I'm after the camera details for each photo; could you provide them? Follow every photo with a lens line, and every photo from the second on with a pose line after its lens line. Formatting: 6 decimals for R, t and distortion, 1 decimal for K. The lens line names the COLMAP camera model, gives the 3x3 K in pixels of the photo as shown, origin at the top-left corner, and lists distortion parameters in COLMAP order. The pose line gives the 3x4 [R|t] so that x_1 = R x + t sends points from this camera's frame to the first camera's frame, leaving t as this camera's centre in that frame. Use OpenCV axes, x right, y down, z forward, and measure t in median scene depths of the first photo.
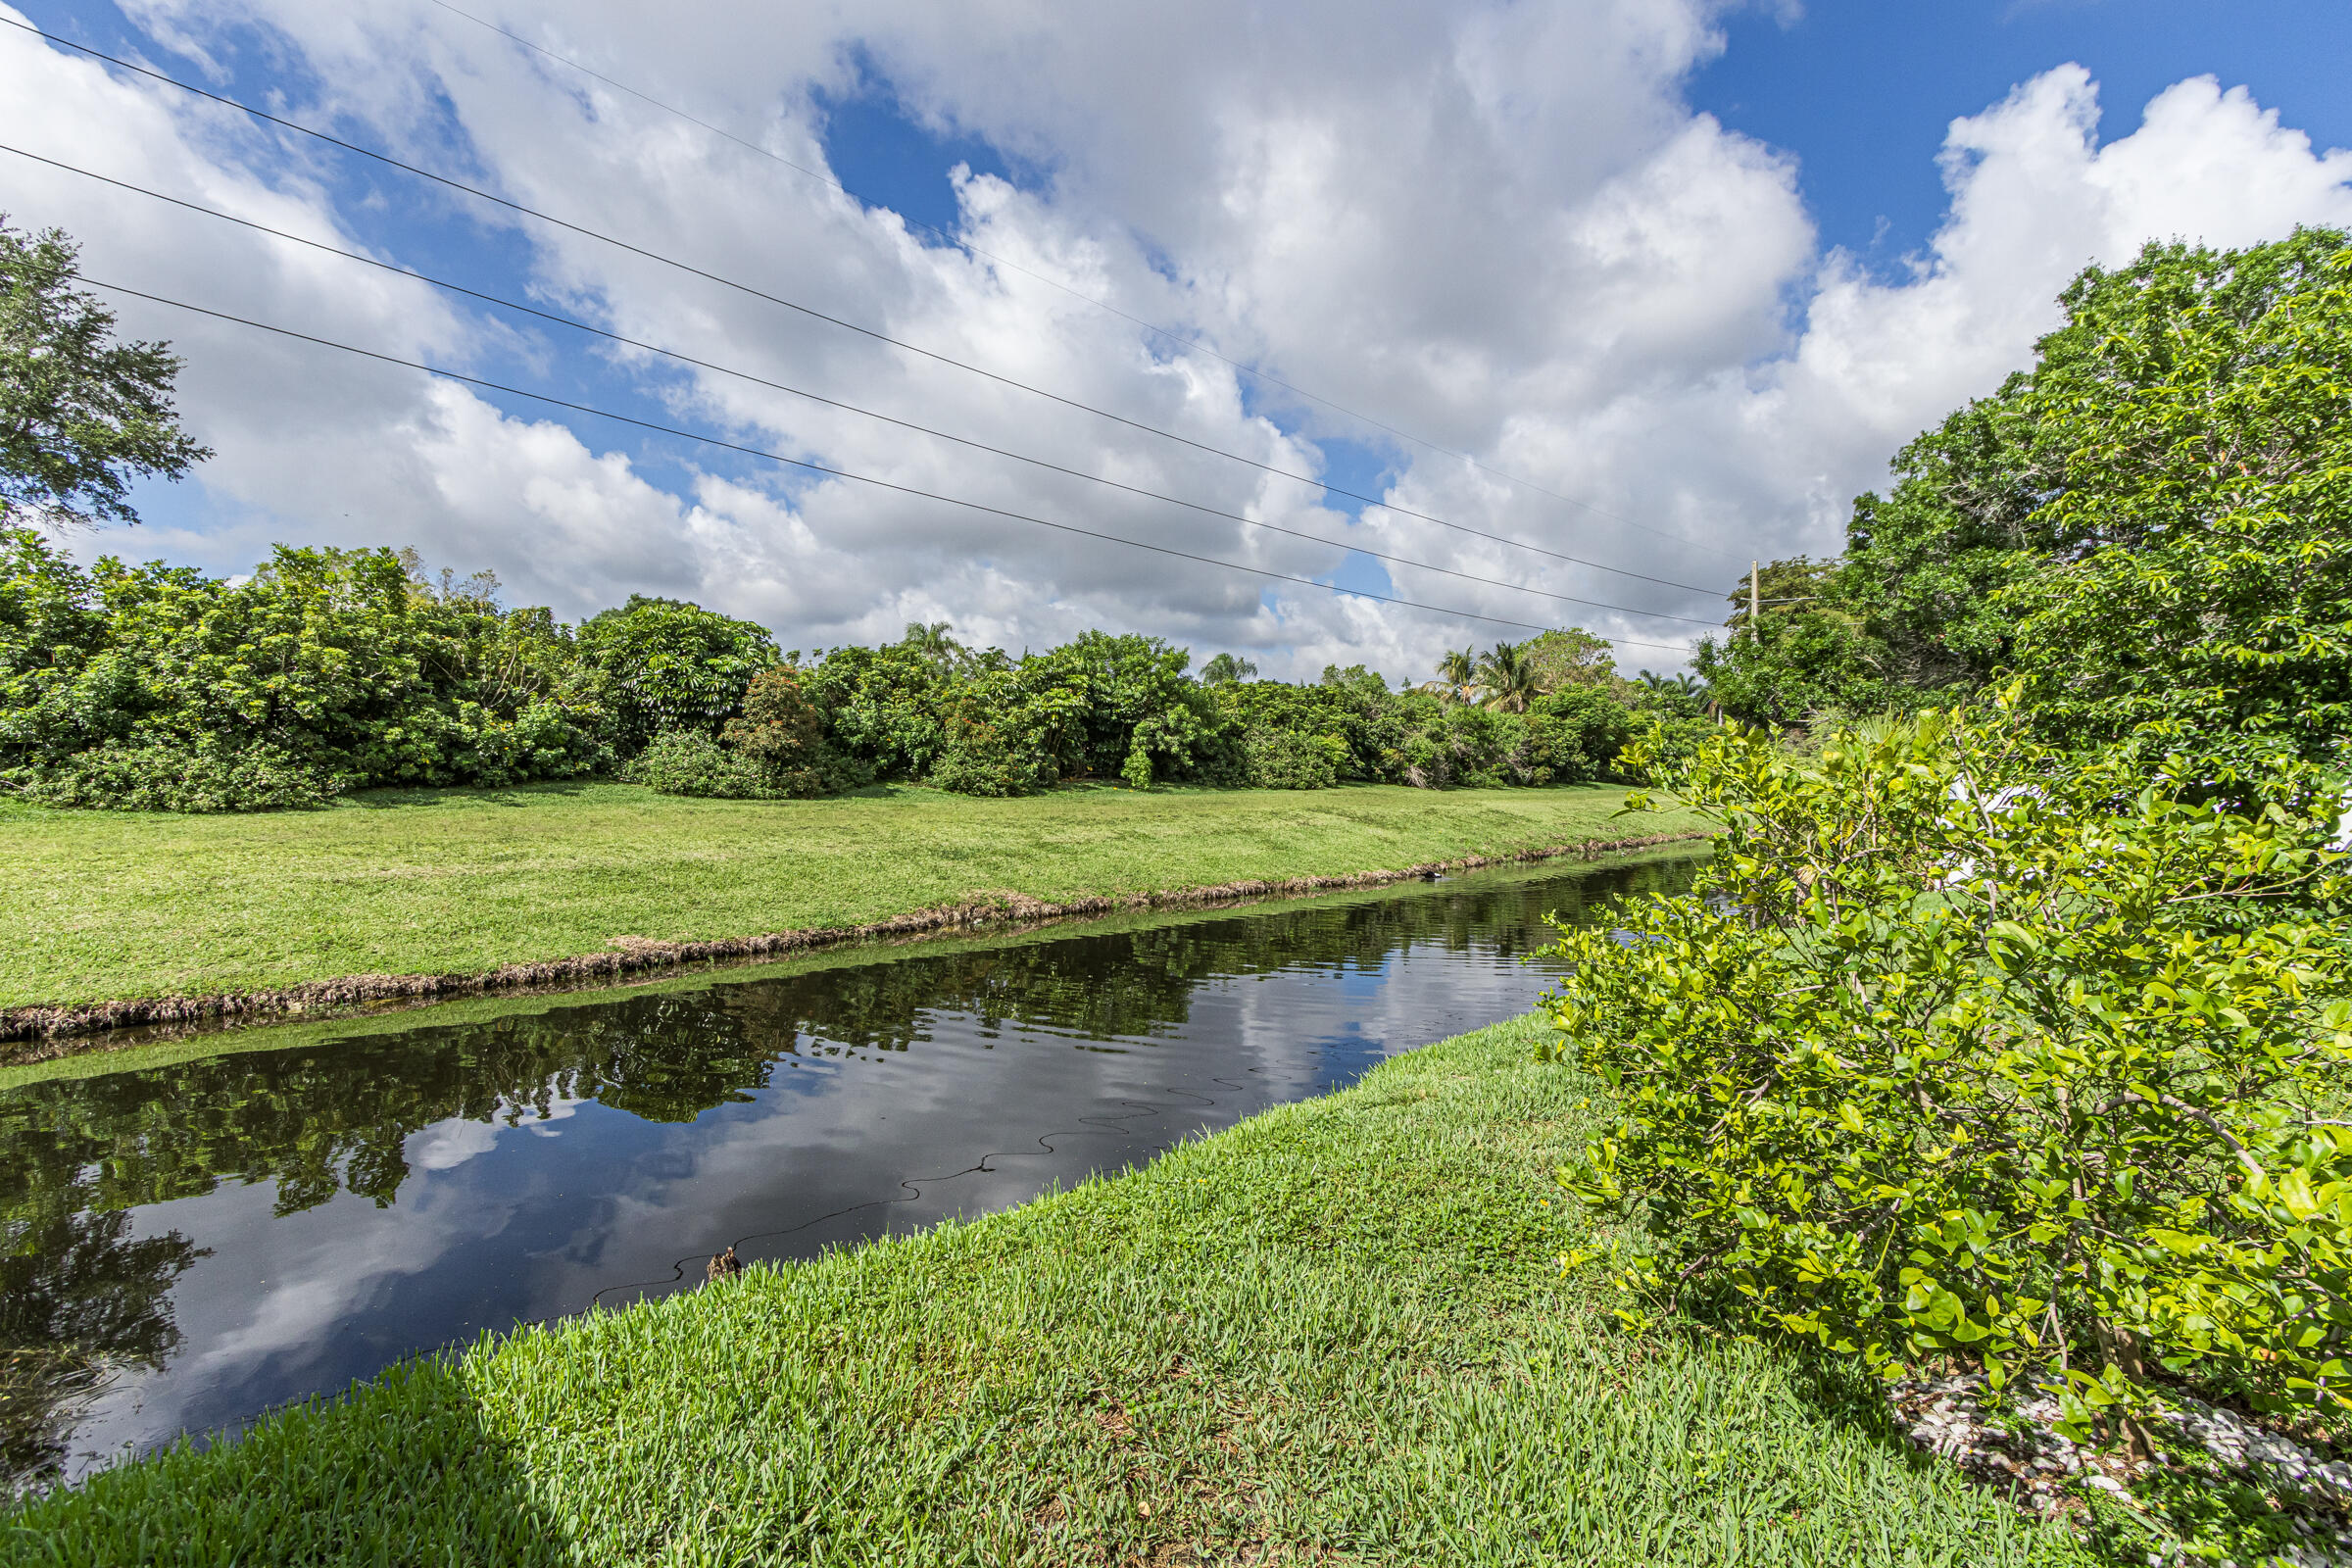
lens RADIAL K [[1075.3, 0, 1183.4], [0, 1075.3, 785.3], [0, 0, 1]] dist [0.002793, -0.001085]
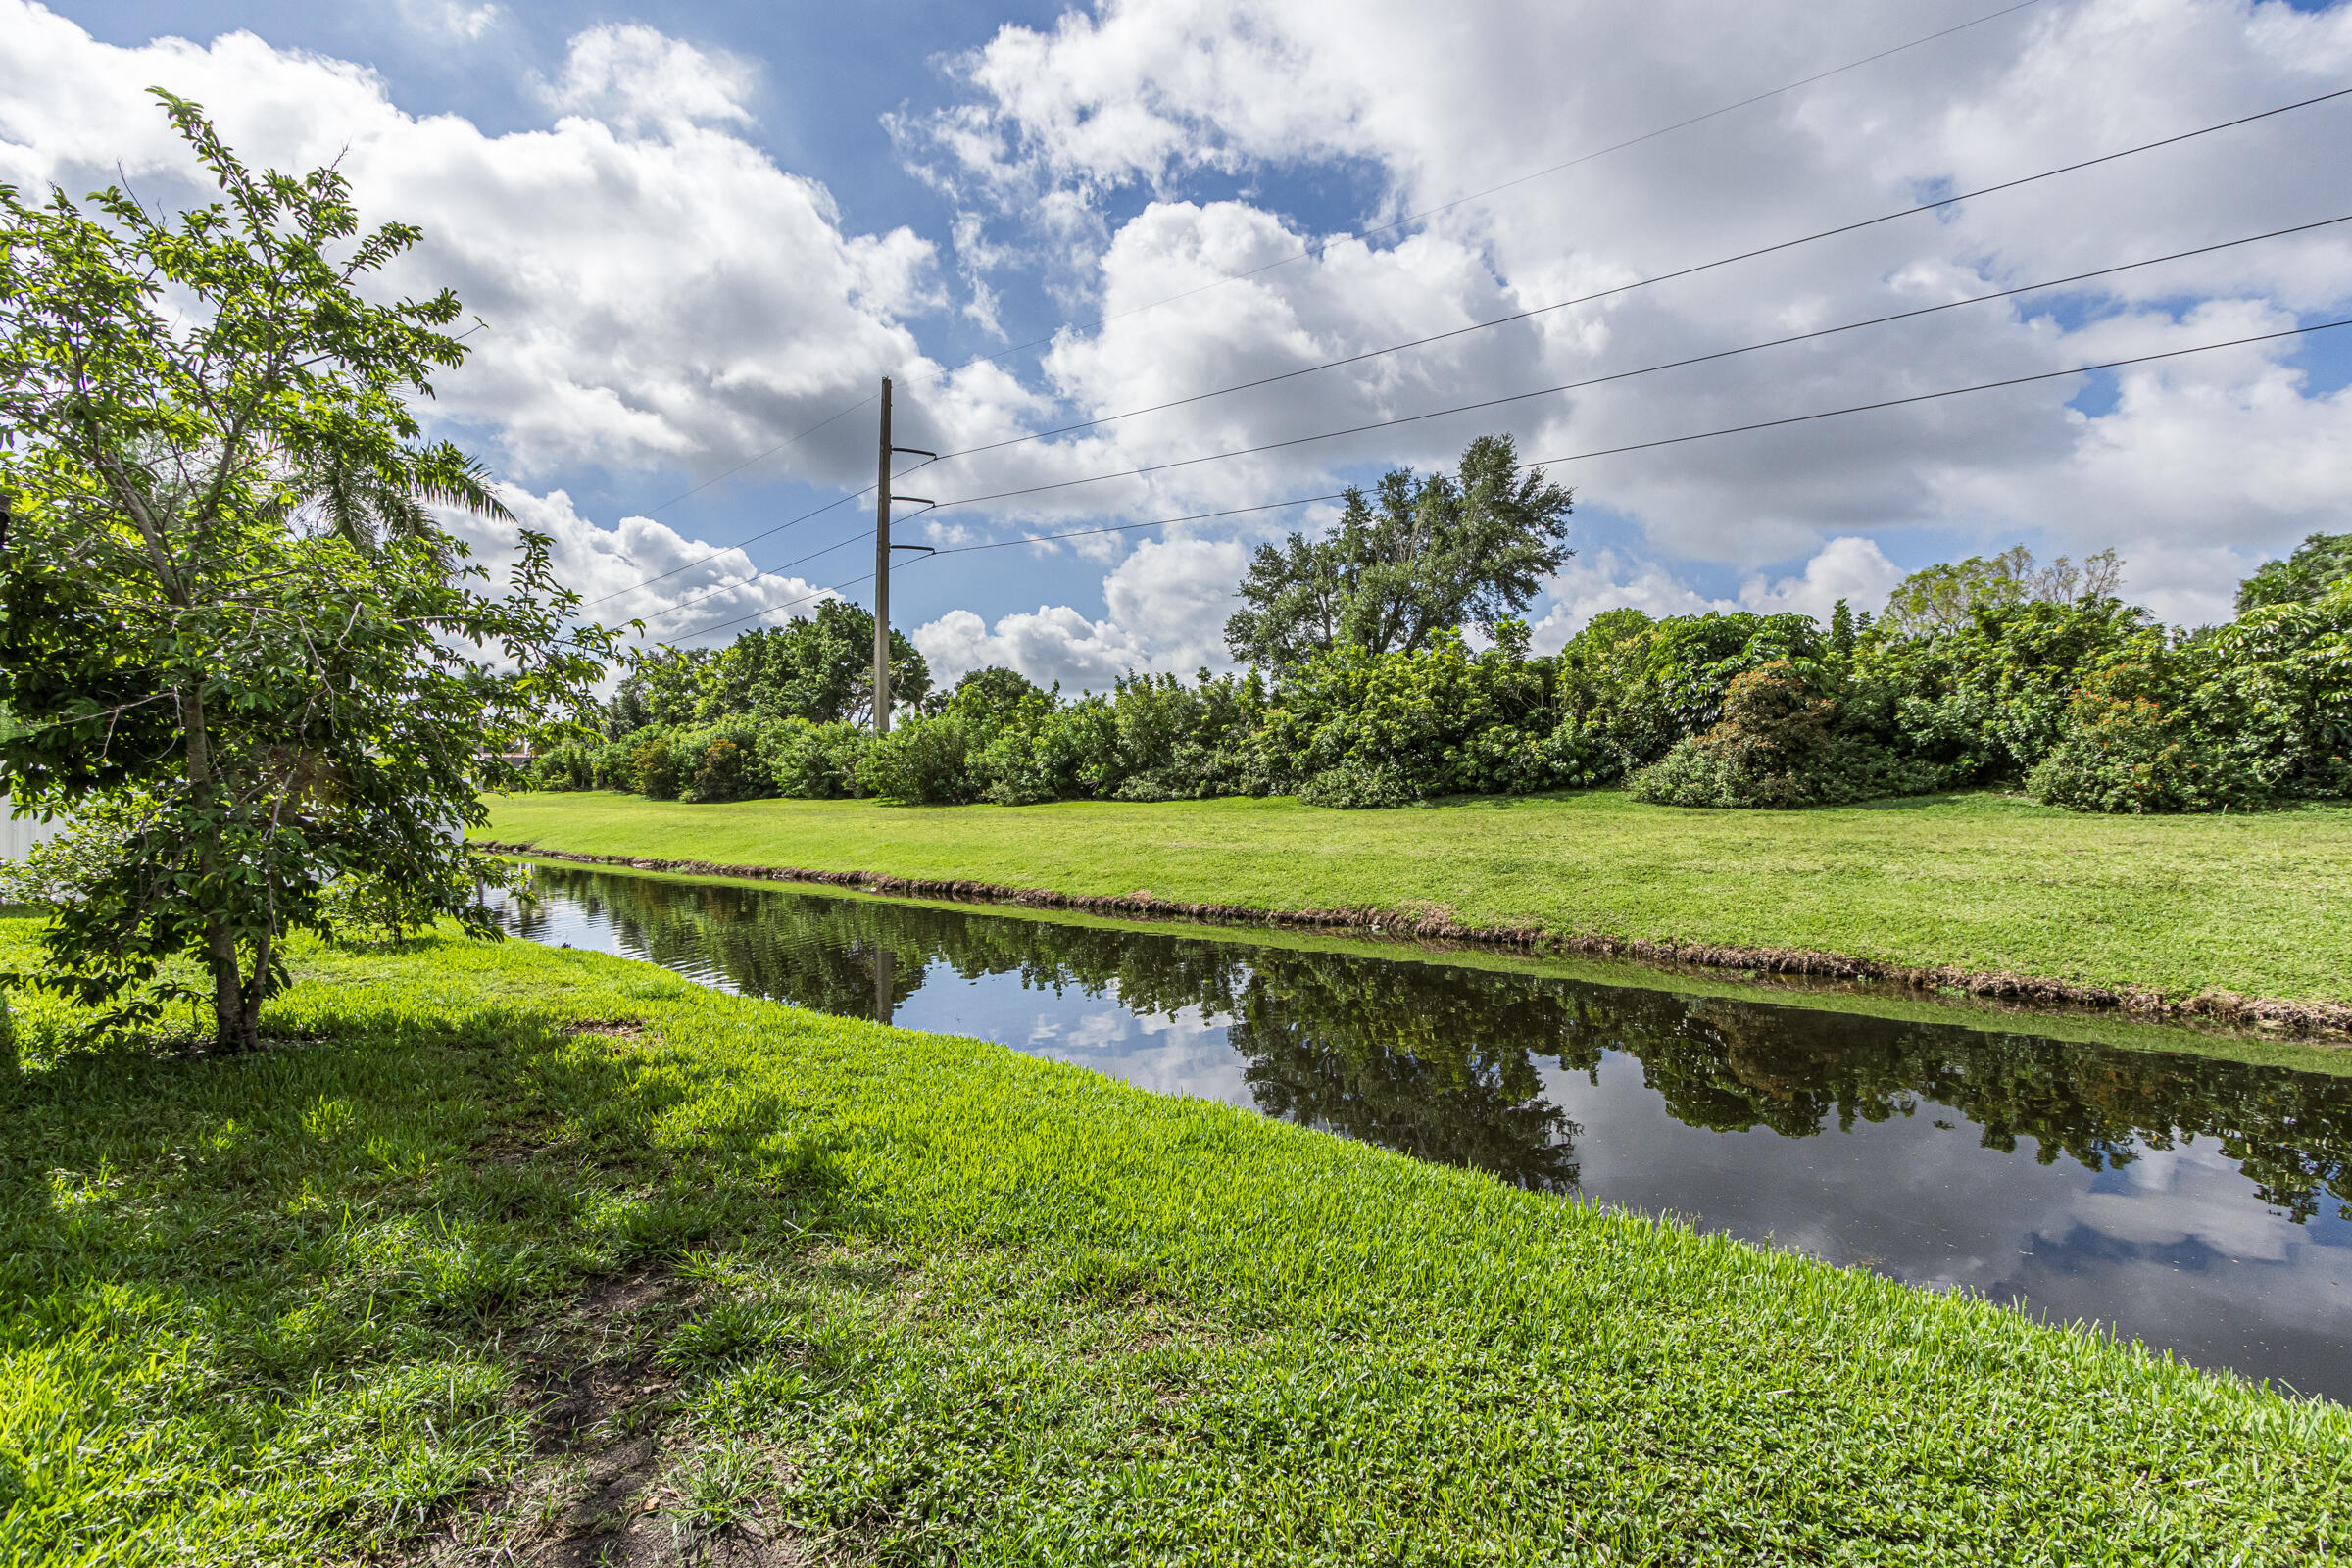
lens RADIAL K [[1075.3, 0, 1179.1], [0, 1075.3, 789.9], [0, 0, 1]] dist [0.002793, -0.001085]
pose [[0.064020, 0.002574, -0.997945, 0.438873], [-0.001709, 0.999995, 0.002470, -0.003794], [0.997947, 0.001547, 0.064024, 0.397750]]
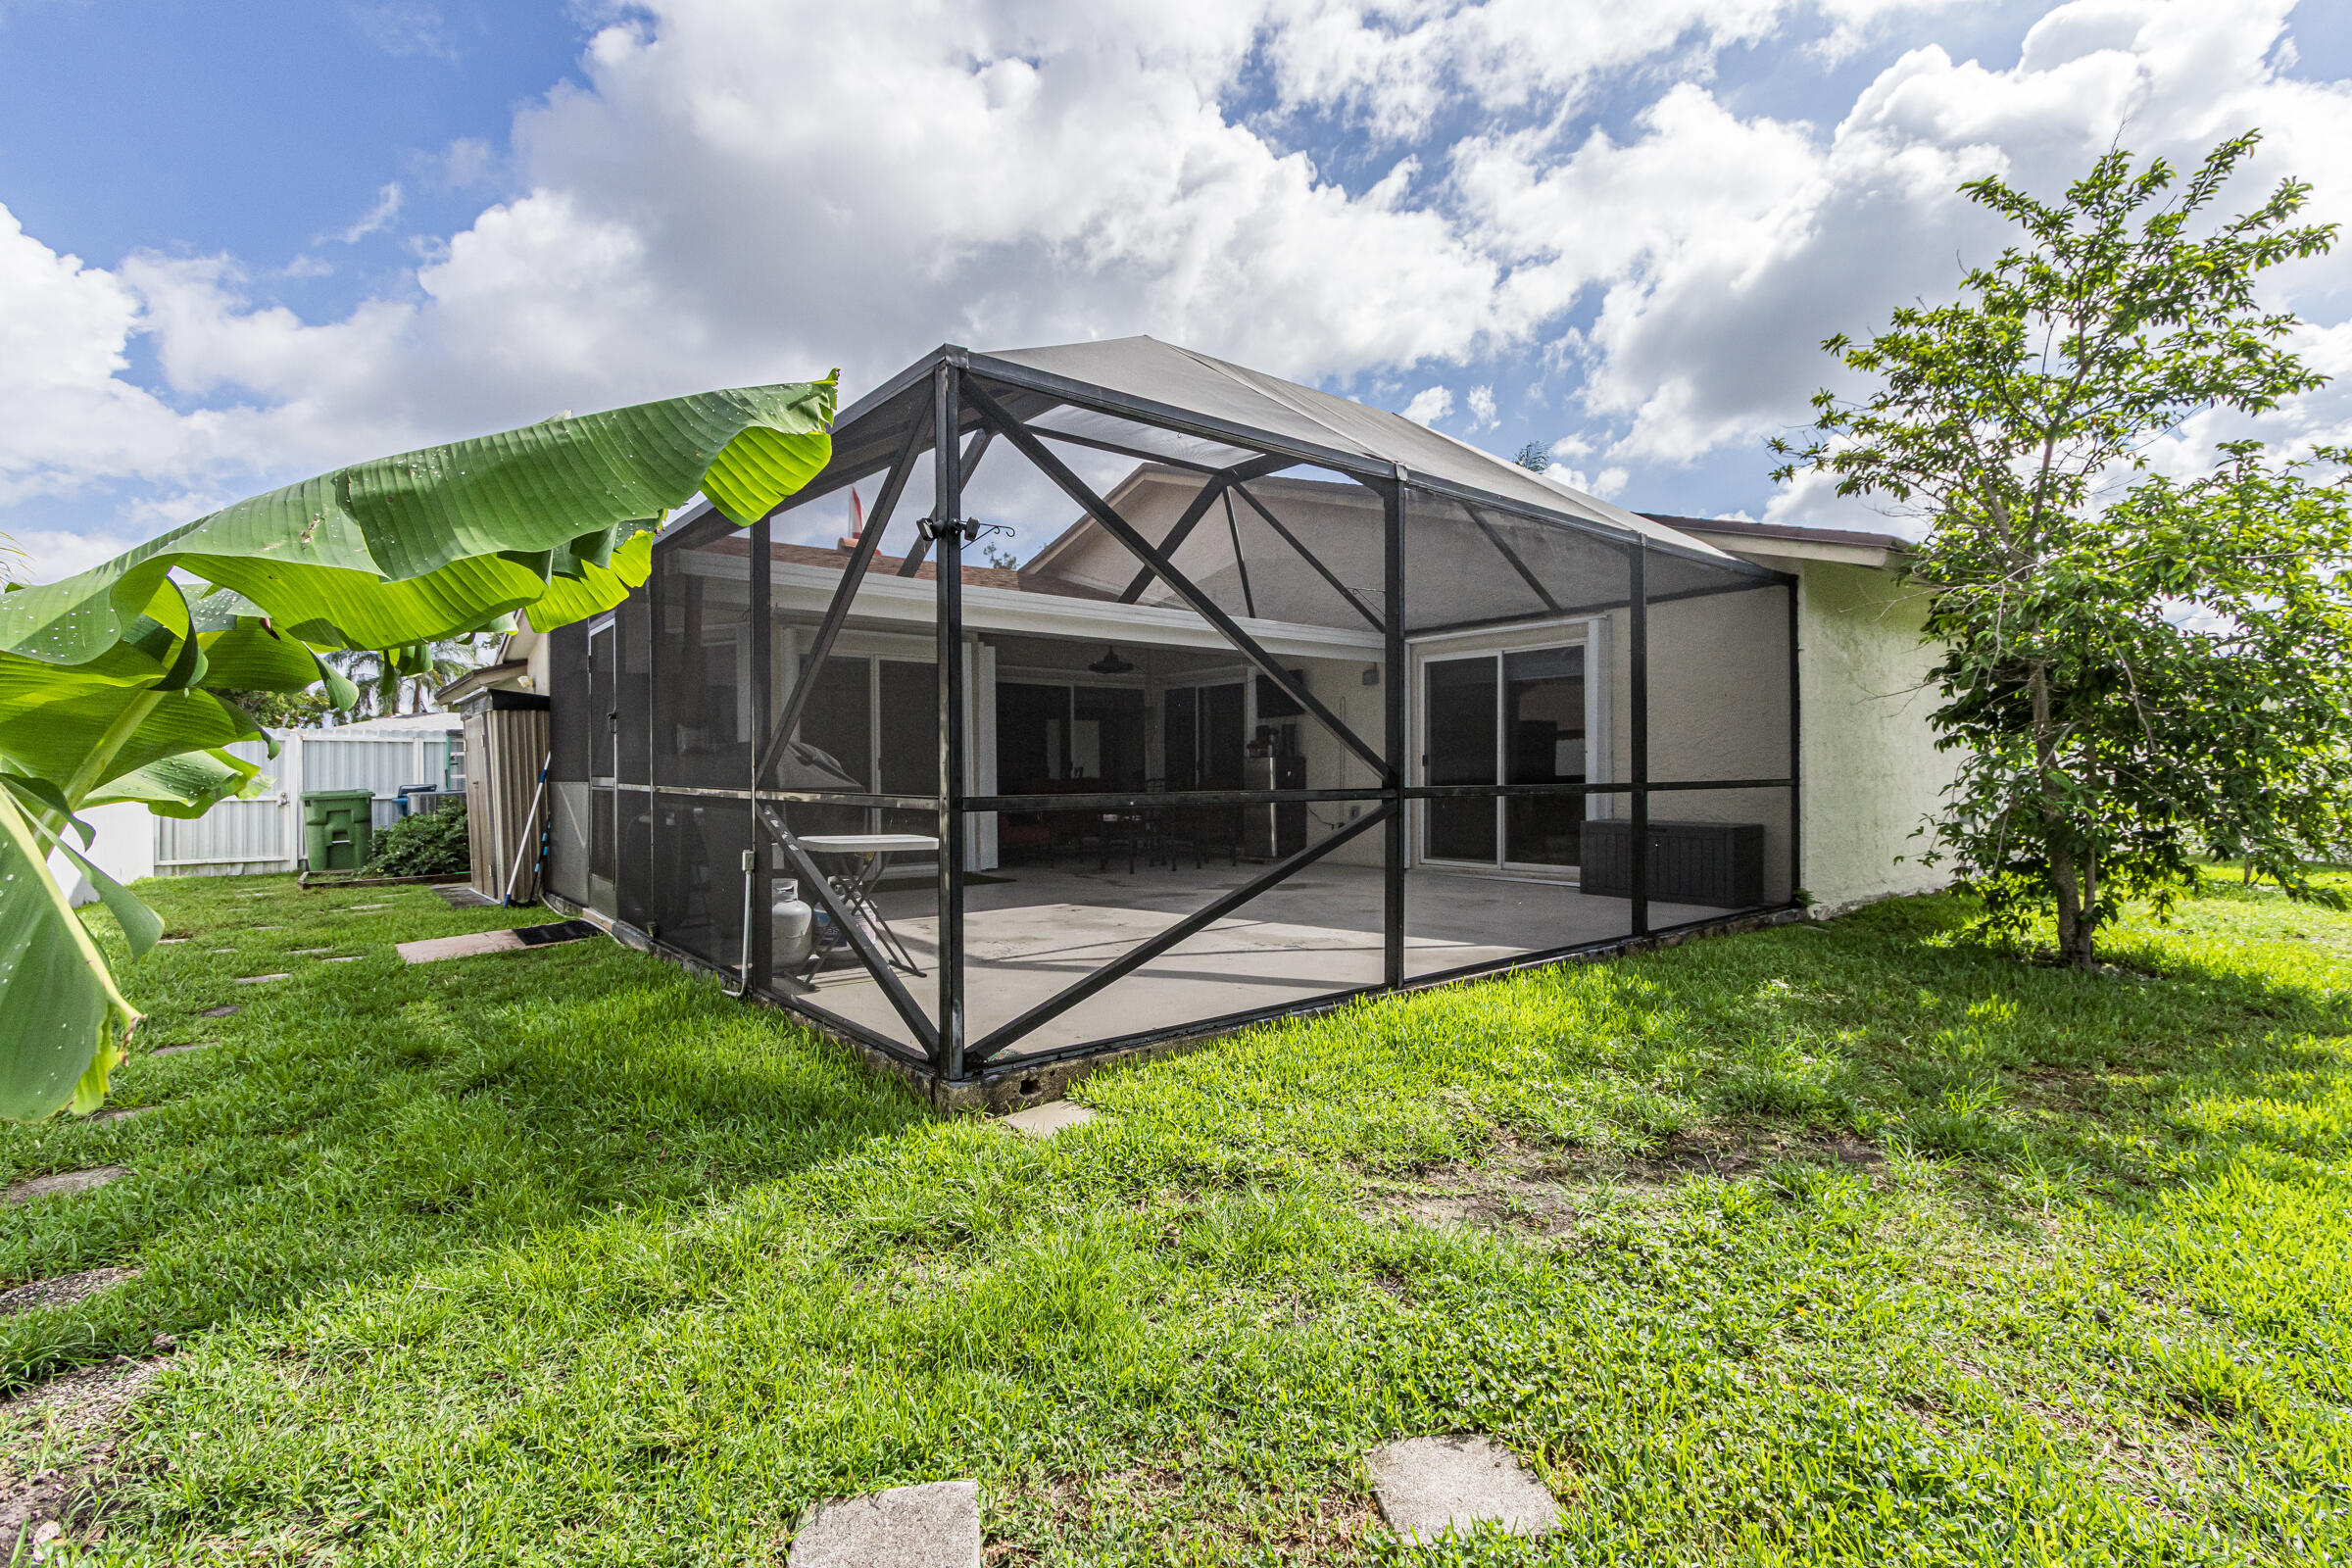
lens RADIAL K [[1075.3, 0, 1180.7], [0, 1075.3, 779.8], [0, 0, 1]] dist [0.002793, -0.001085]
pose [[-0.995290, 0.003619, 0.096872, 0.395268], [0.004836, 0.999912, 0.012330, 0.001678], [-0.096819, 0.012740, -0.995220, 0.477065]]
